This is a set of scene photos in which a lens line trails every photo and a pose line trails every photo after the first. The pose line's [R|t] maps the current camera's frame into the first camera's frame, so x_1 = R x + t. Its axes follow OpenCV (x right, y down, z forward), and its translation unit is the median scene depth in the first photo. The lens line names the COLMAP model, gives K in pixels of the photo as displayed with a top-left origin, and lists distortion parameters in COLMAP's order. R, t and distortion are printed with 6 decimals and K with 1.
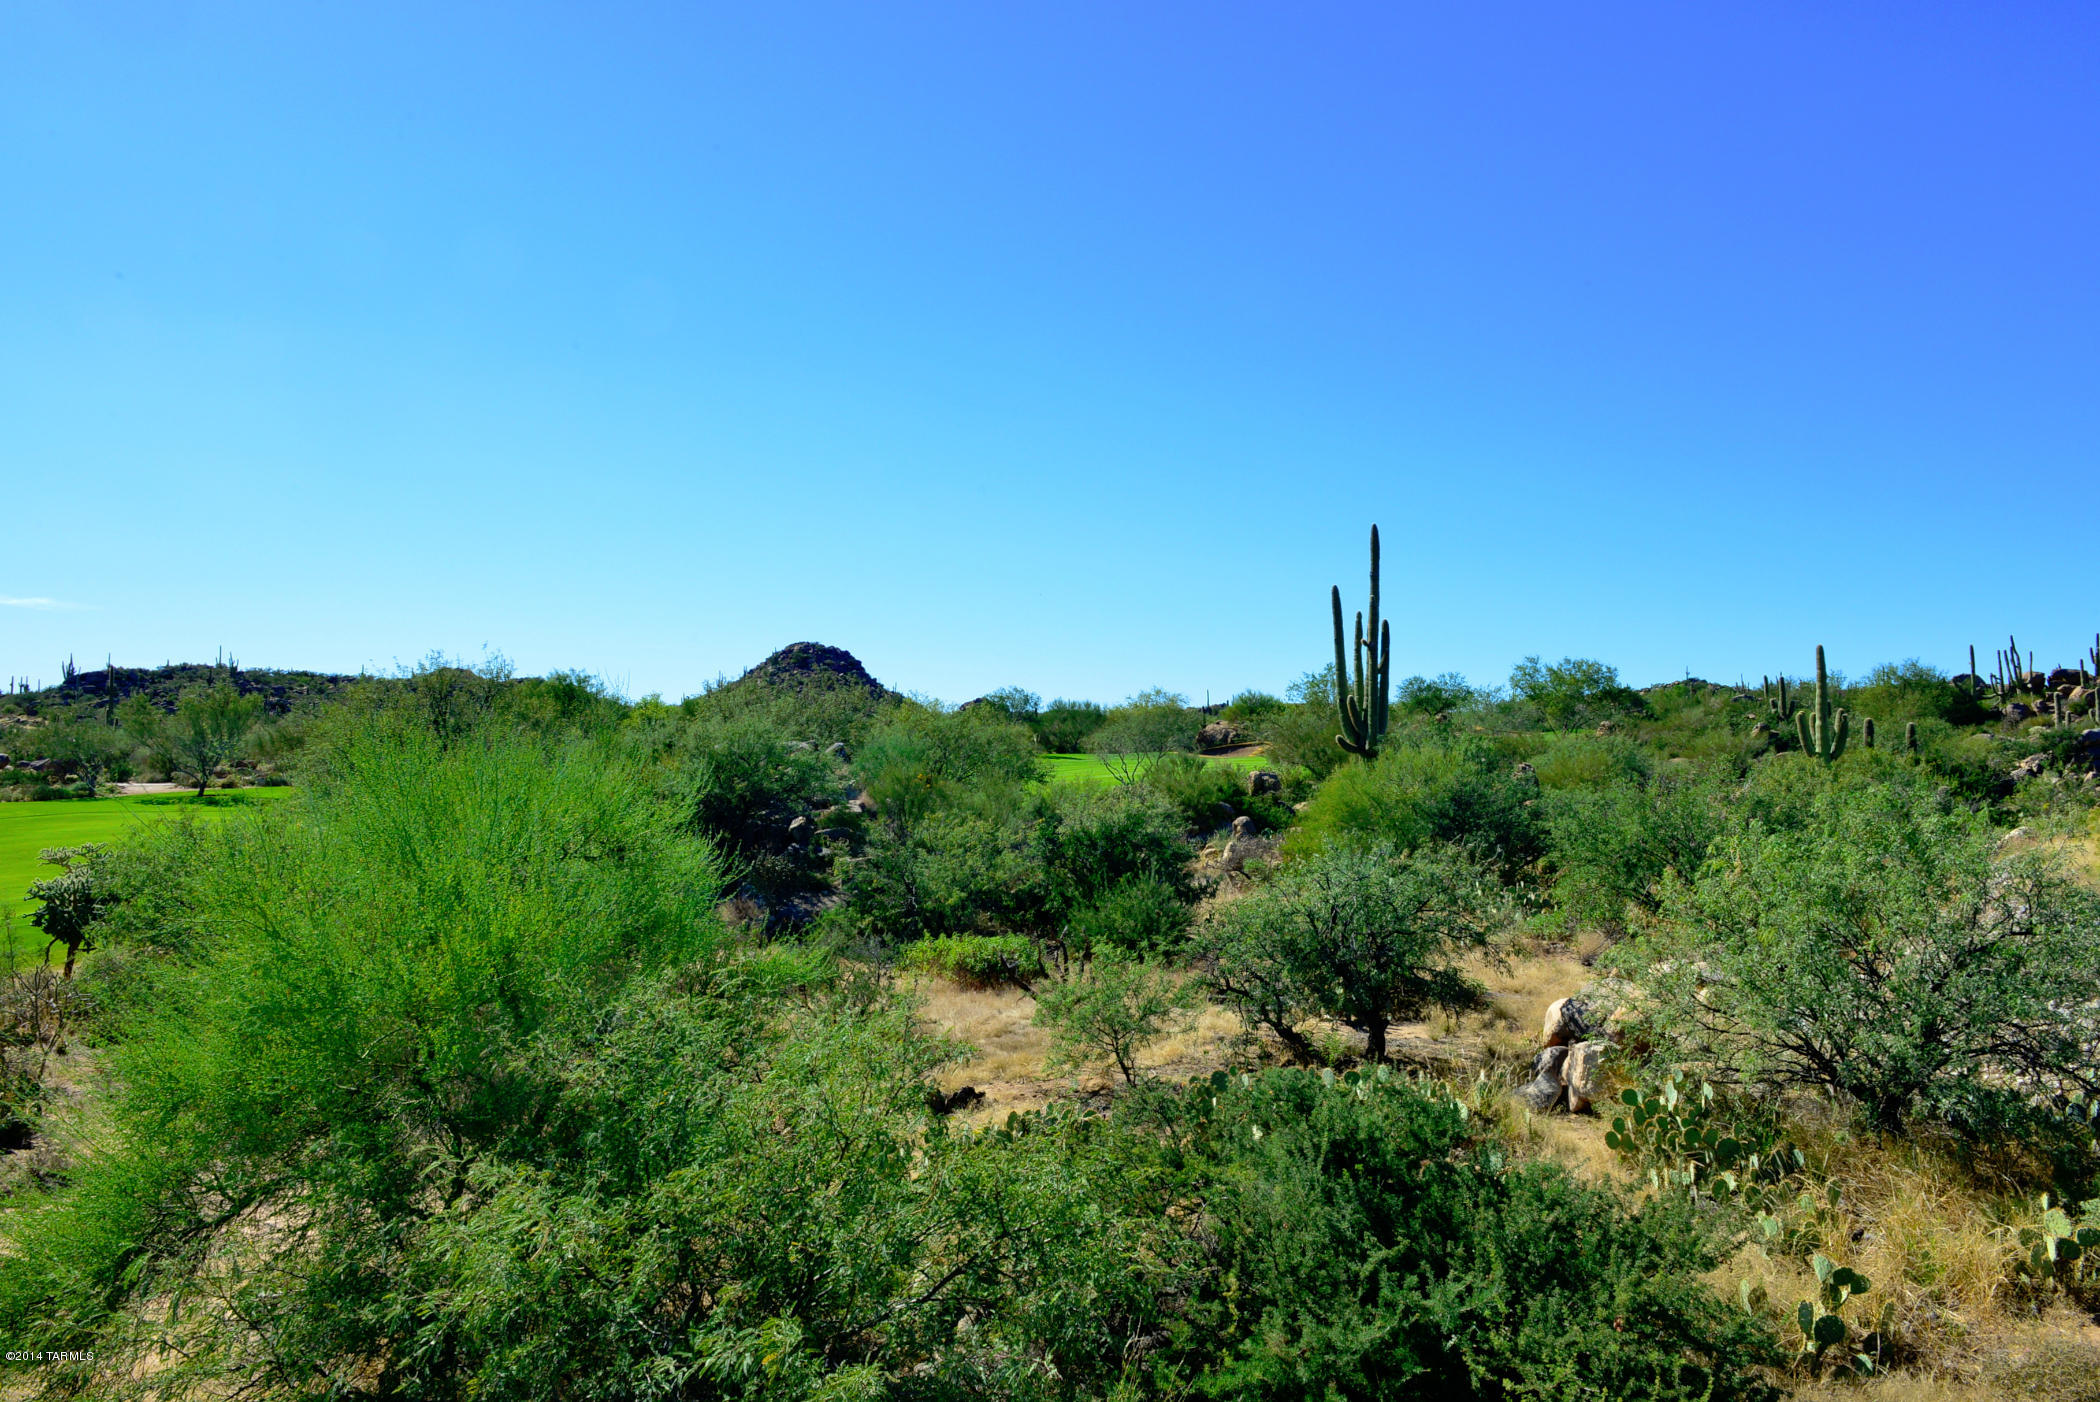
lens RADIAL K [[1445.9, 0, 1057.8], [0, 1445.9, 727.8], [0, 0, 1]] dist [-0.008862, -0.003012]
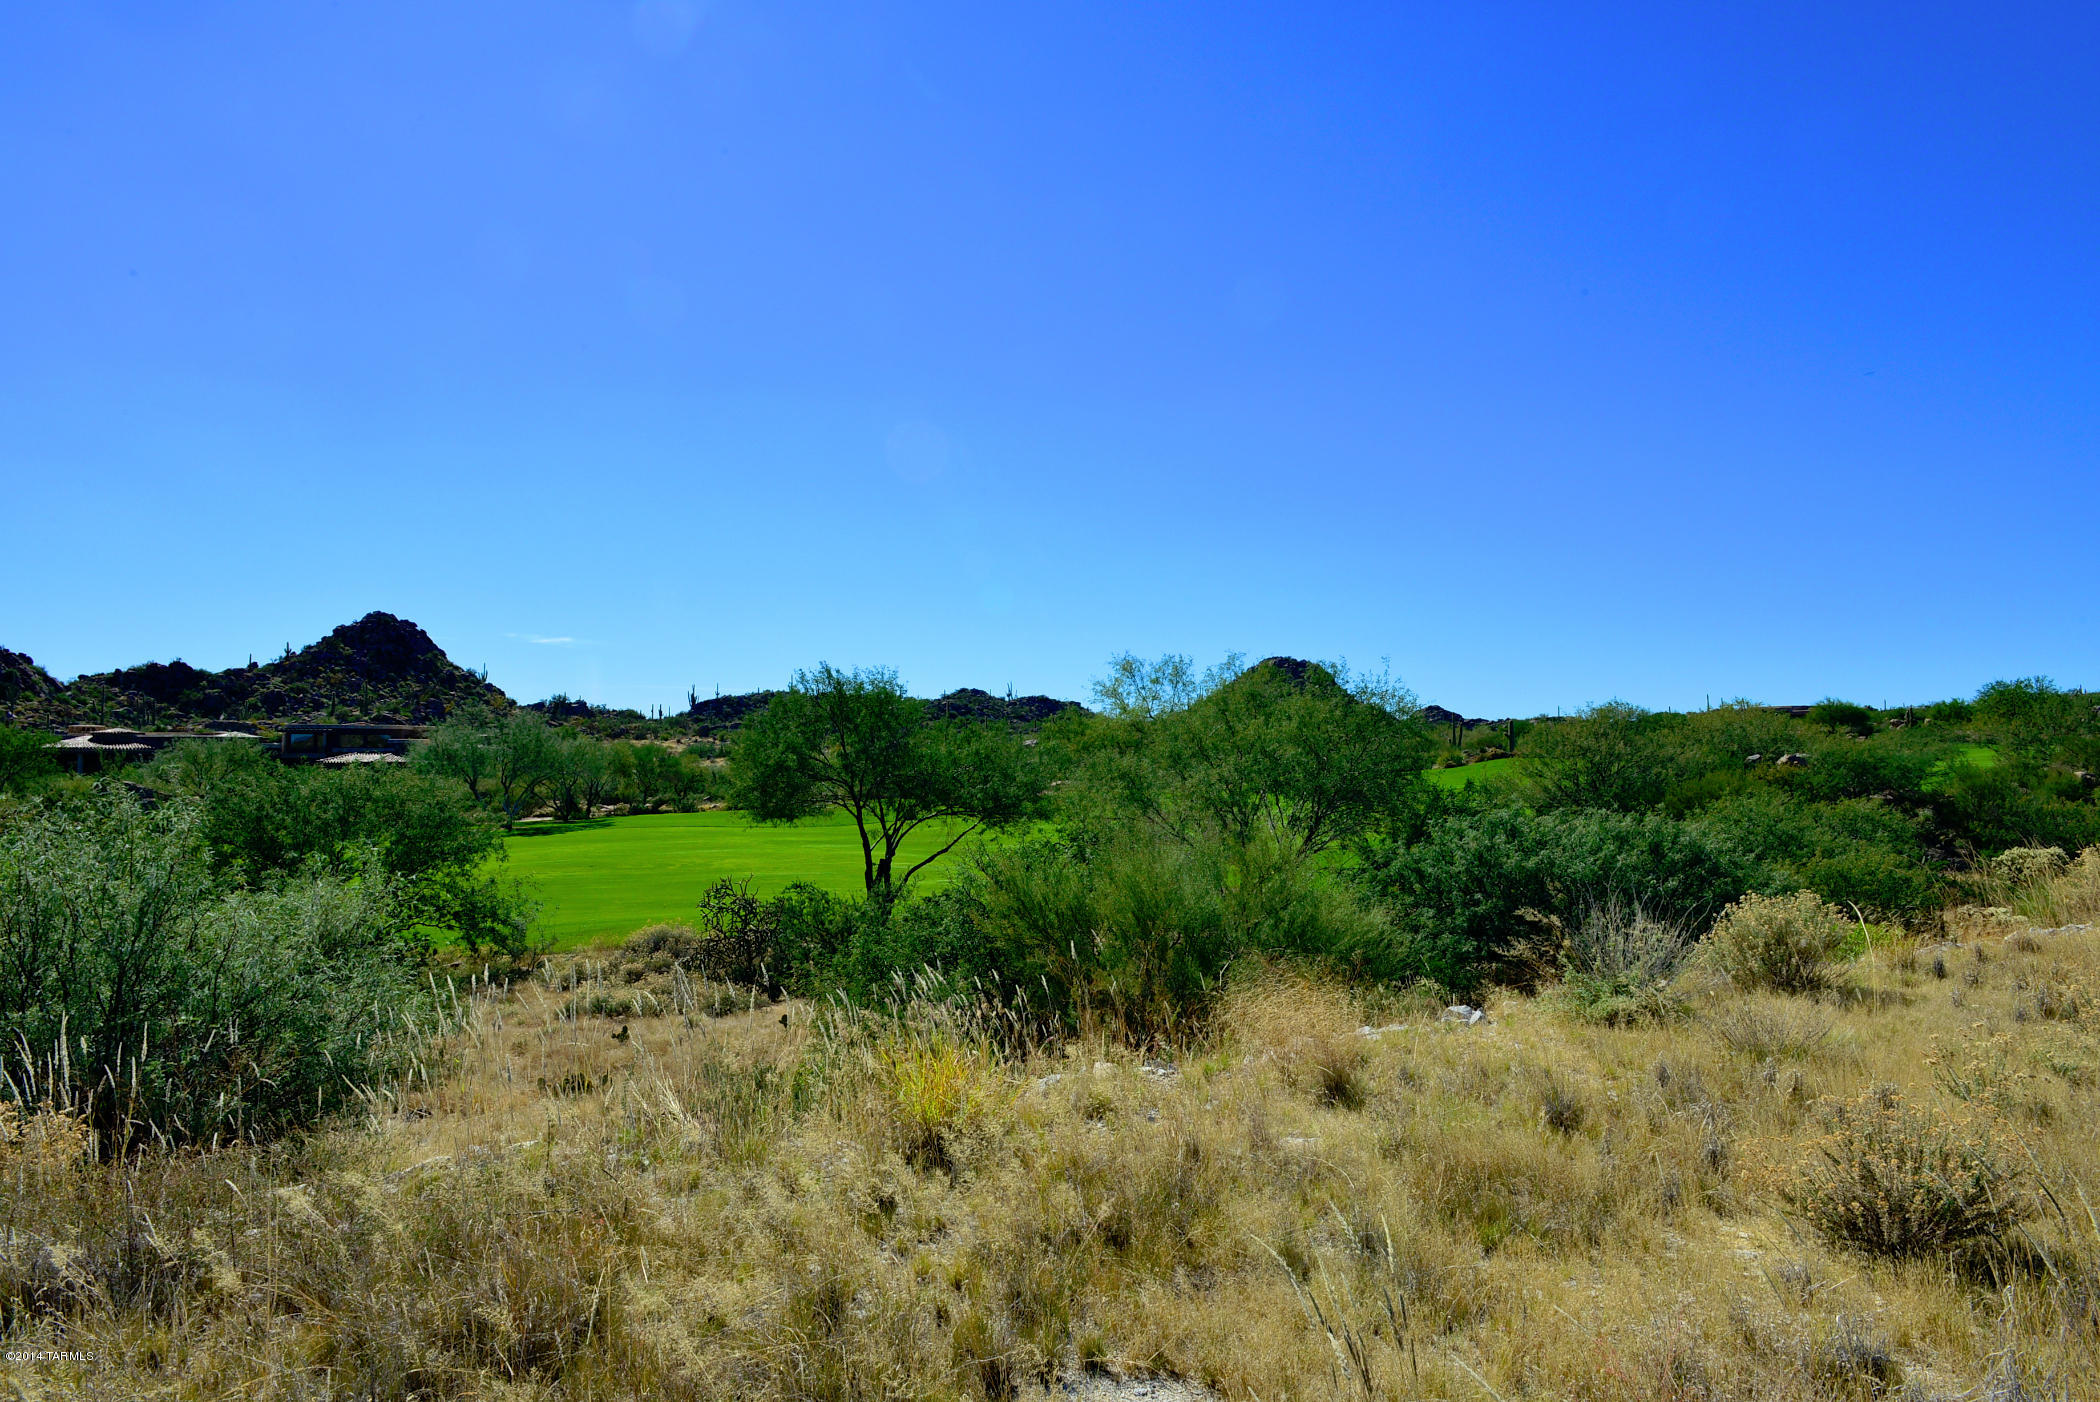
lens RADIAL K [[1445.9, 0, 1034.3], [0, 1445.9, 700.8], [0, 0, 1]] dist [-0.008862, -0.003012]
pose [[0.958581, -0.020200, -0.284102, -0.065399], [0.013183, 0.999560, -0.026588, -0.002025], [0.284514, 0.021741, 0.958425, -0.084419]]
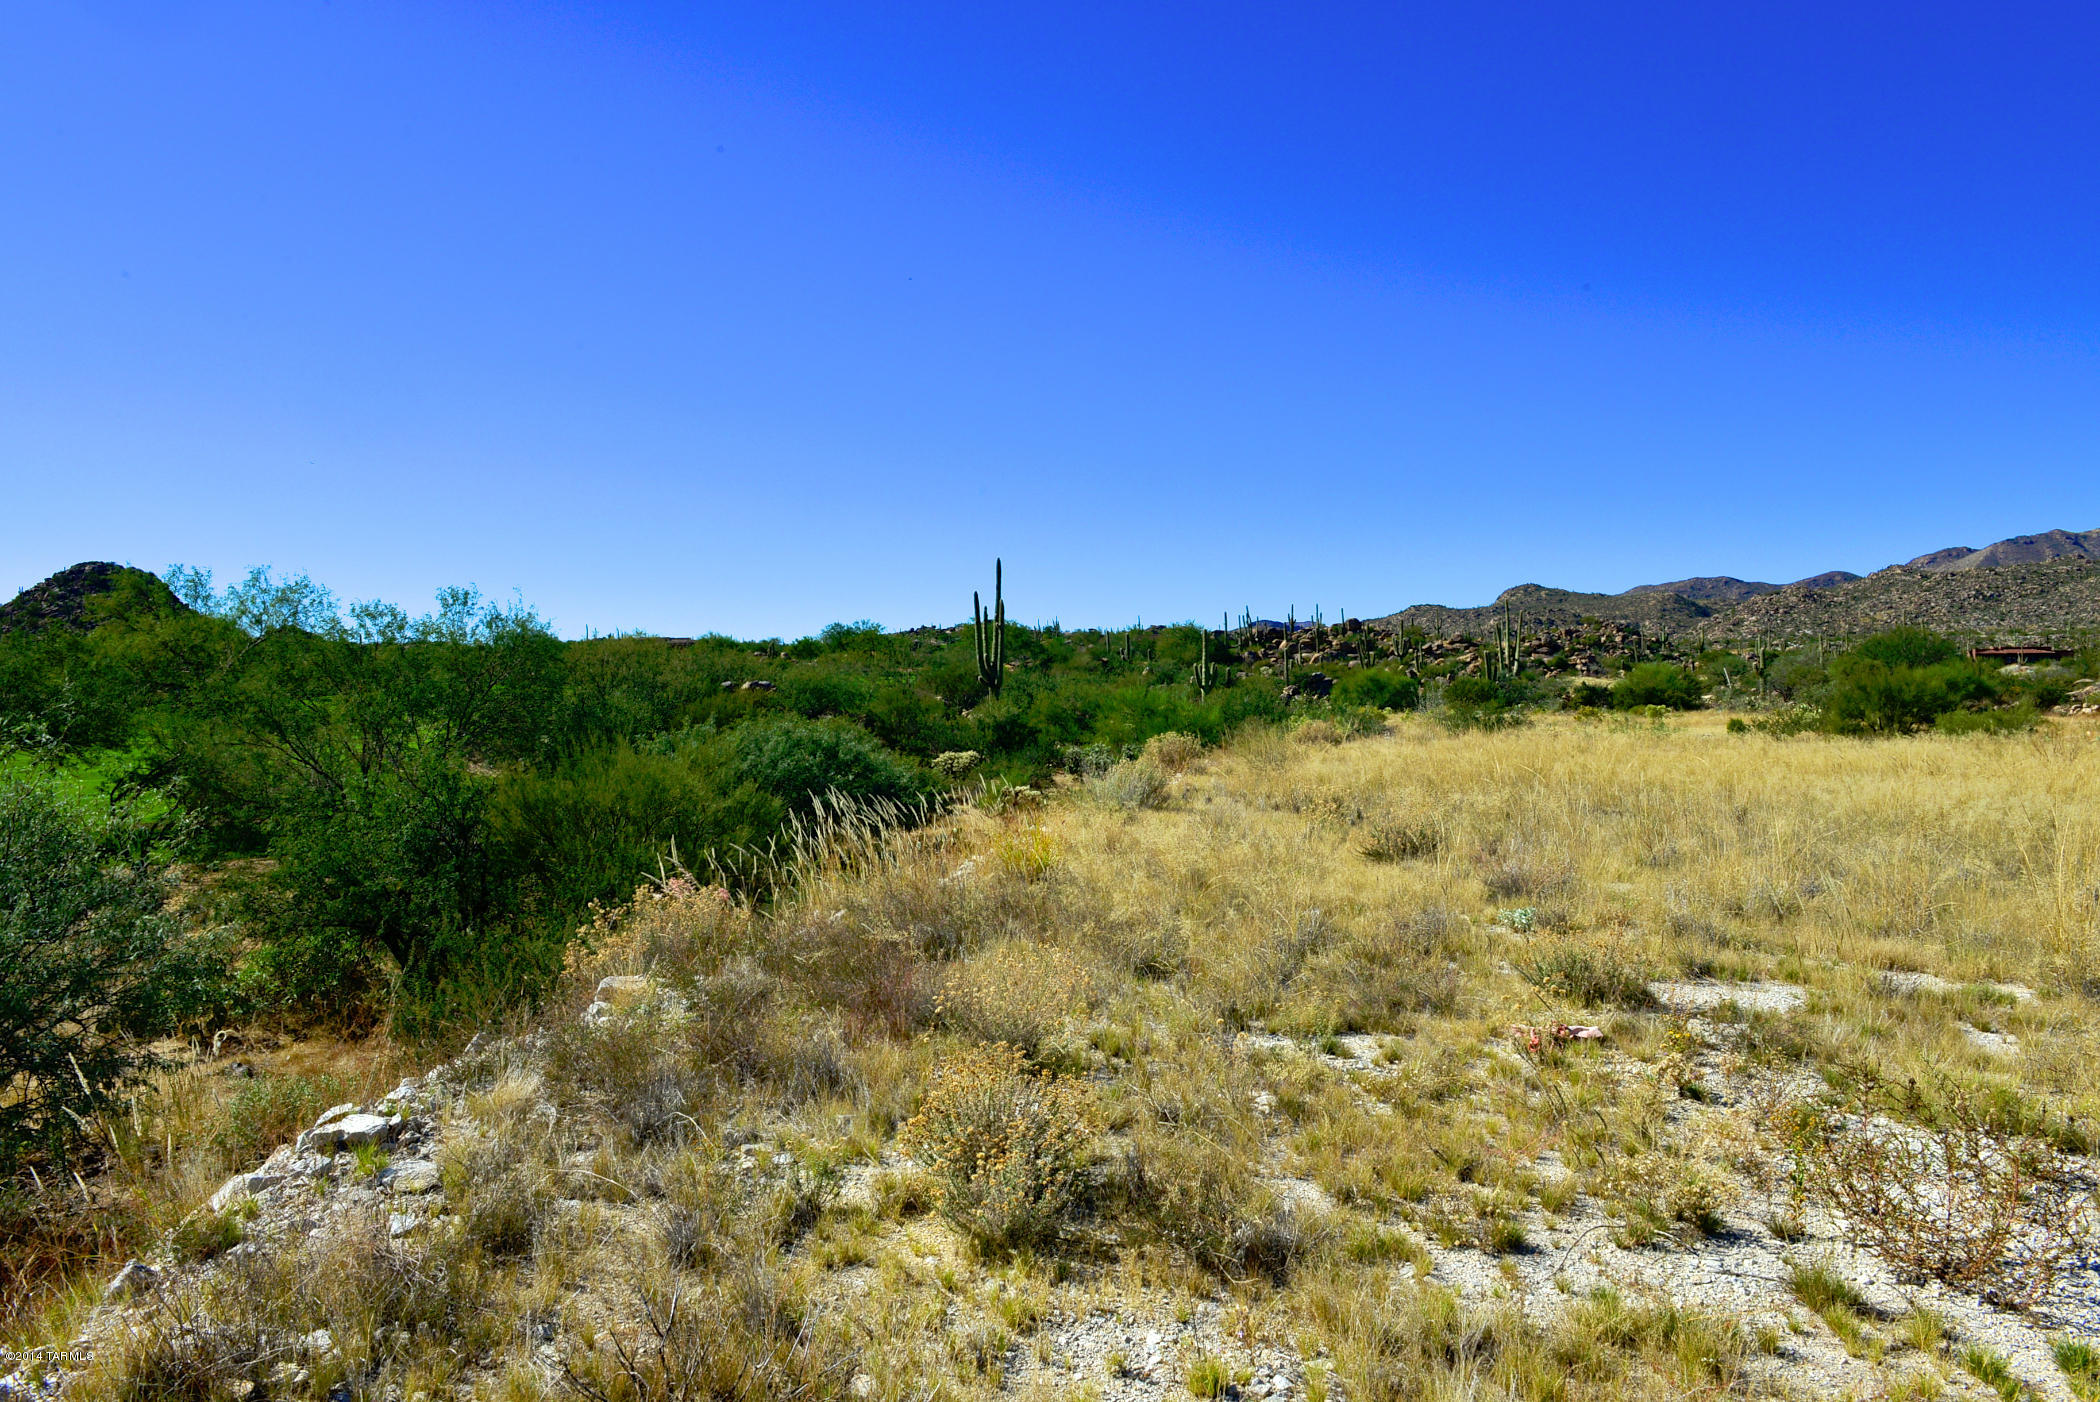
lens RADIAL K [[1445.9, 0, 1059.2], [0, 1445.9, 701.0], [0, 0, 1]] dist [-0.008862, -0.003012]
pose [[0.884741, -0.006274, 0.466040, -0.087909], [-0.007397, 0.999594, 0.027500, -0.002303], [-0.466024, -0.027778, 0.884336, -0.098267]]
